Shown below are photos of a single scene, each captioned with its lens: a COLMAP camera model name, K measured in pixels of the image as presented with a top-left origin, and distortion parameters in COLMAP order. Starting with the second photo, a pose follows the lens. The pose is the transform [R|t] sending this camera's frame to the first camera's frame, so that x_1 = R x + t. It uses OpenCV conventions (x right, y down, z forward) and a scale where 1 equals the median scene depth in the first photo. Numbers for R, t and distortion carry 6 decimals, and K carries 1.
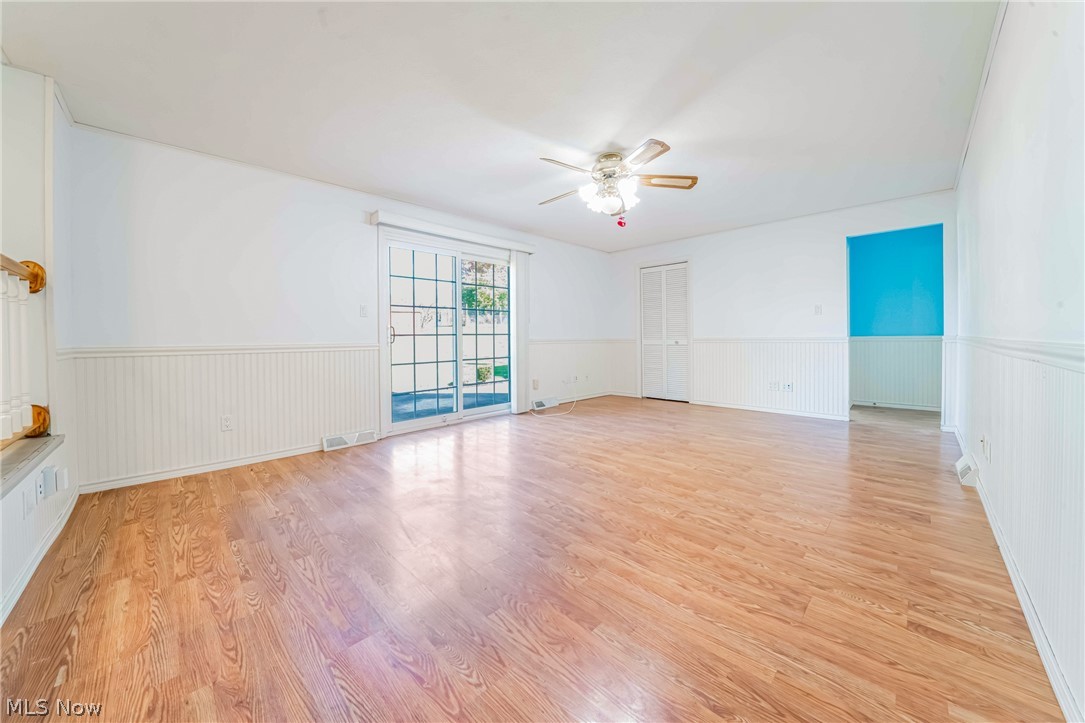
lens RADIAL K [[377.7, 0, 539.1], [0, 377.7, 340.6], [0, 0, 1]] dist [-0.008782, 0.000291]
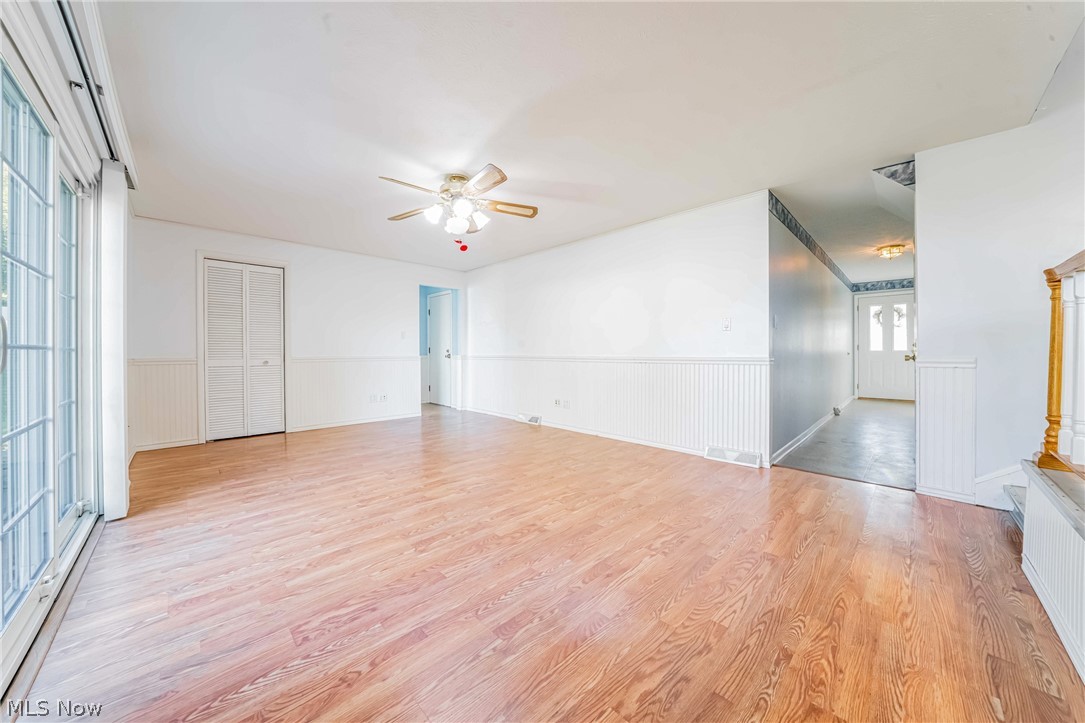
lens RADIAL K [[373.2, 0, 535.5], [0, 373.2, 358.4], [0, 0, 1]] dist [-0.015042, 0.000093]
pose [[0.023340, 0.001850, 0.999726, -1.510110], [0.008778, 0.999959, -0.002056, 0.009723], [-0.999689, 0.008824, 0.023323, 1.447781]]
